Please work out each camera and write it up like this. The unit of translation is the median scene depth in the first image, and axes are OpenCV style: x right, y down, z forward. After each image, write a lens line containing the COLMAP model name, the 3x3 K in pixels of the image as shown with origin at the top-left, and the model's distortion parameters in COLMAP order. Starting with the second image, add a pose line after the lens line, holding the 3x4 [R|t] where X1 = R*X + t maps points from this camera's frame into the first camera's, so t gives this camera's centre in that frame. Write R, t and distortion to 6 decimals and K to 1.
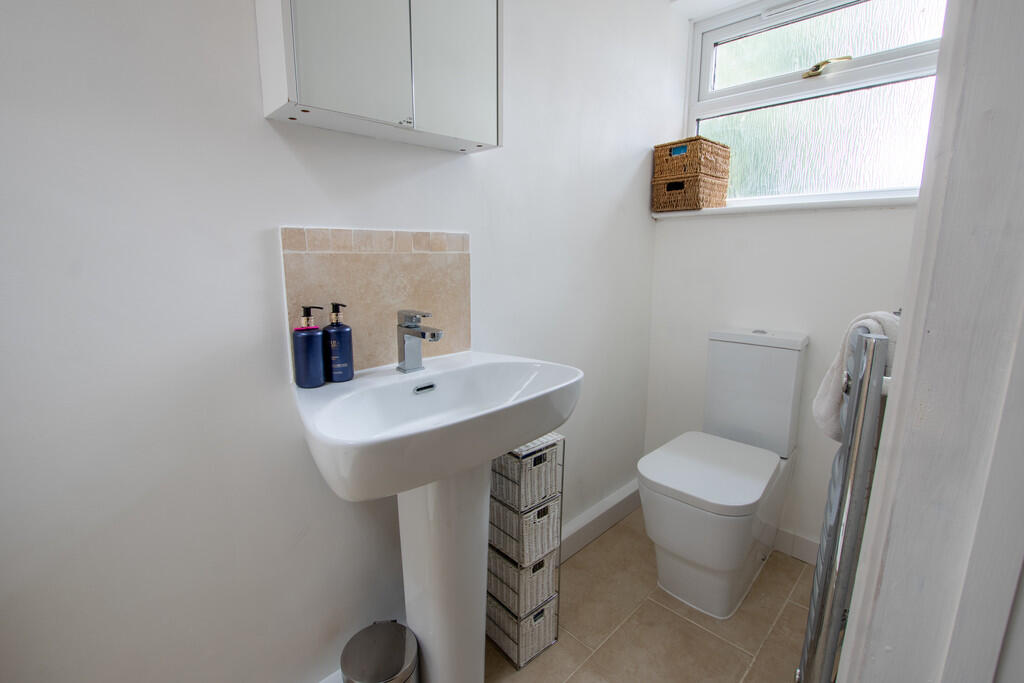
lens RADIAL K [[460.7, 0, 508.5], [0, 460.7, 341.5], [0, 0, 1]] dist [0.003868, 0.000249]
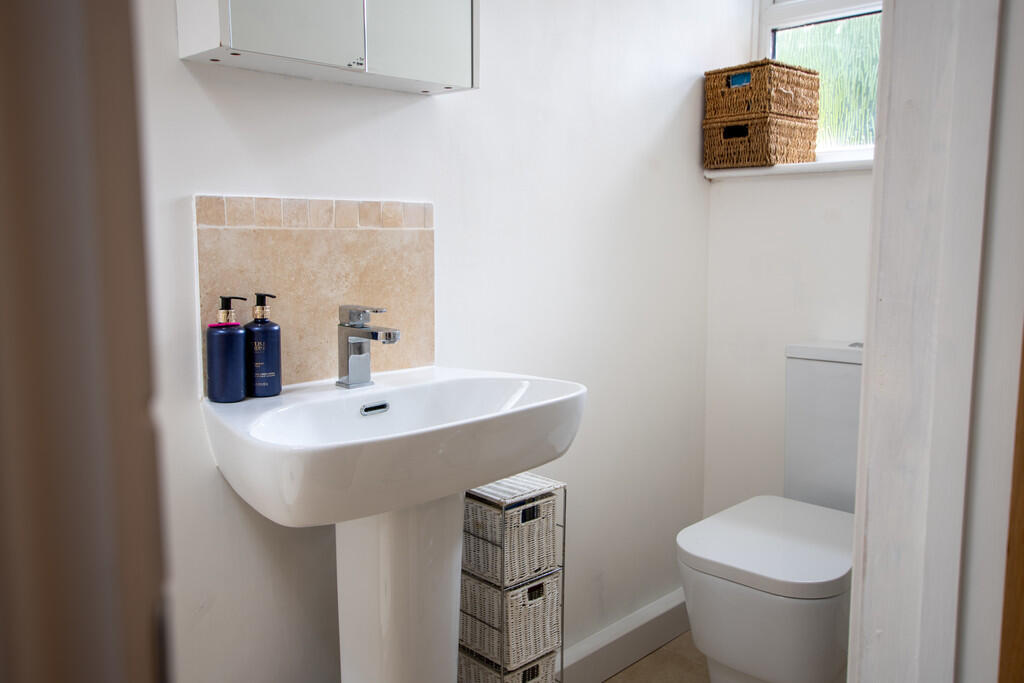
lens RADIAL K [[874.2, 0, 504.7], [0, 874.2, 343.7], [0, 0, 1]] dist [0.092669, 0.012032]
pose [[0.999892, -0.001035, 0.014667, 0.007356], [0.001973, 0.997943, -0.064076, 0.079238], [-0.014570, 0.064098, 0.997837, -0.385034]]
